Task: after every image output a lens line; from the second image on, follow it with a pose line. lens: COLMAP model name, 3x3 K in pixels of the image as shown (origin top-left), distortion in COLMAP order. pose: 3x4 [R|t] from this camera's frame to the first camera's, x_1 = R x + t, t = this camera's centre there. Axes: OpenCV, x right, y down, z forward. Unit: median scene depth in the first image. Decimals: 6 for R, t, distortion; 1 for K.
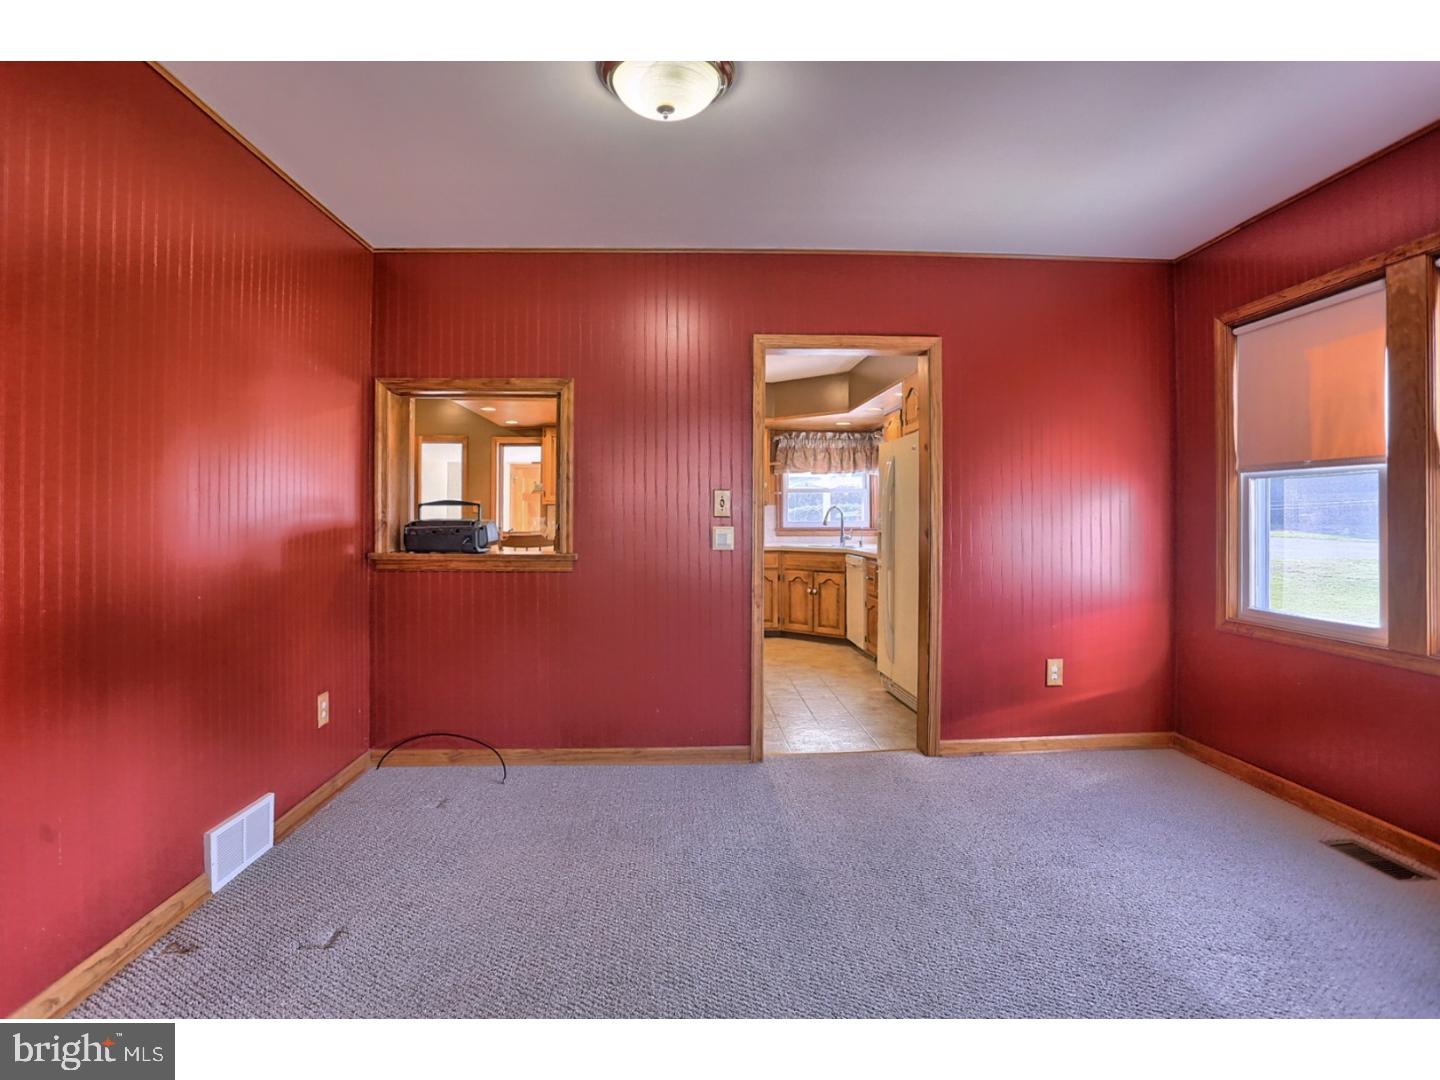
lens RADIAL K [[759.2, 0, 677.4], [0, 759.2, 503.8], [0, 0, 1]] dist [-0.002458, 0.000437]
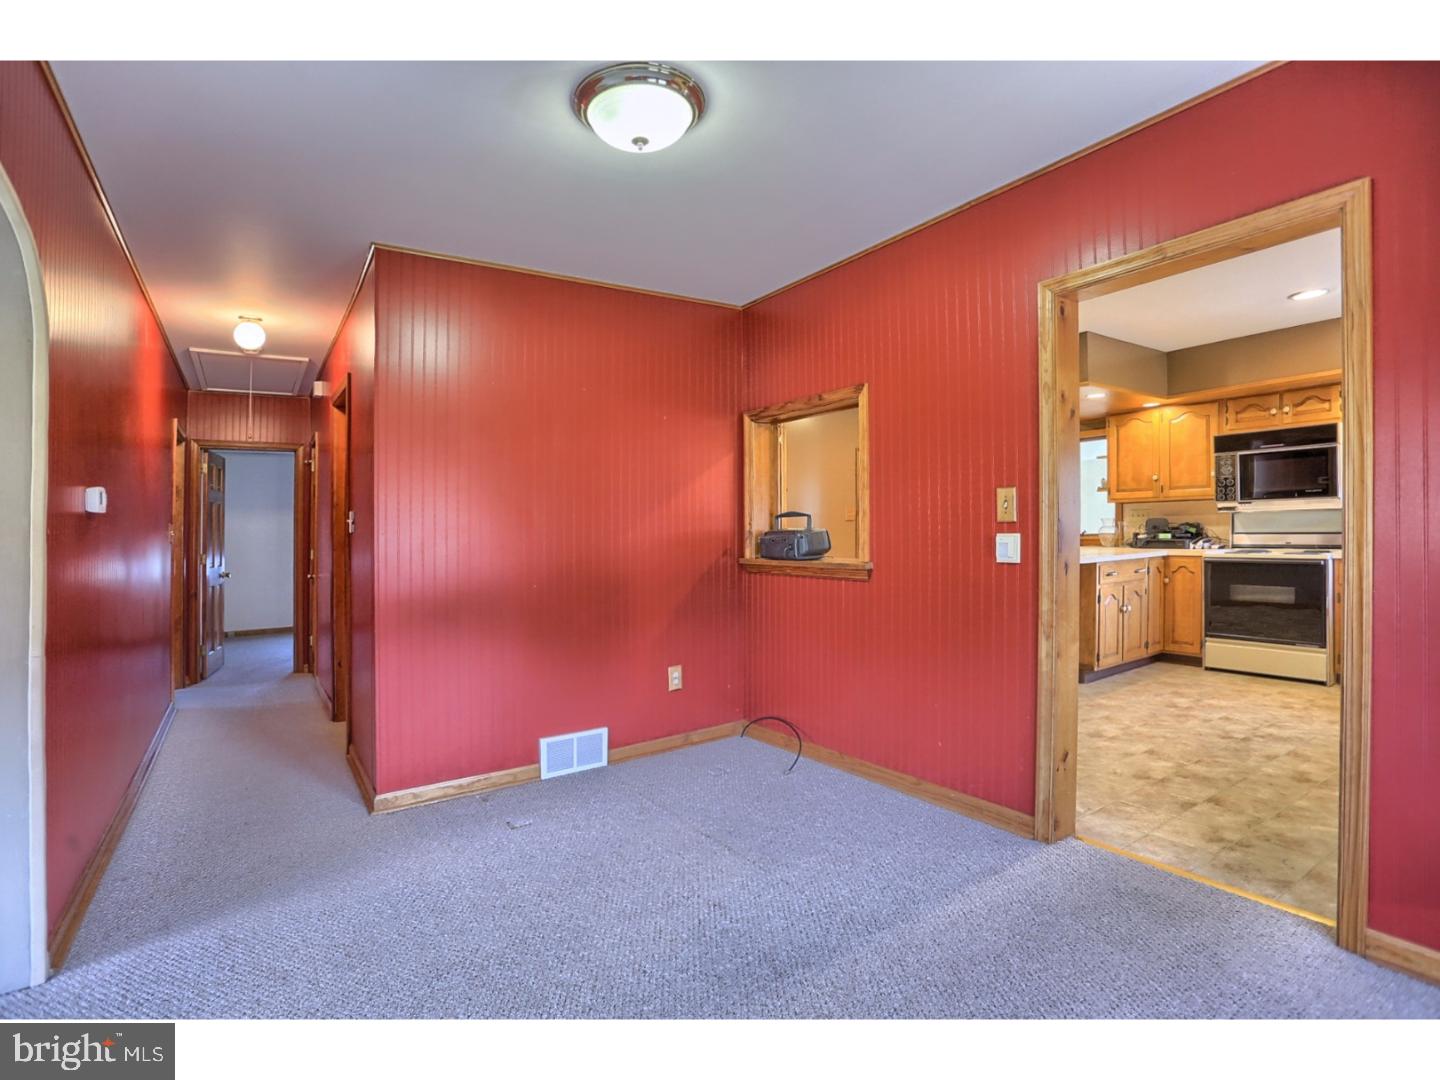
lens RADIAL K [[715.2, 0, 715.4], [0, 715.2, 507.0], [0, 0, 1]] dist [-0.014913, 0.000705]
pose [[0.554601, -0.039430, -0.831182, 0.528620], [0.040037, 0.998984, -0.020676, 0.005093], [0.831153, -0.021811, 0.555617, 0.333761]]
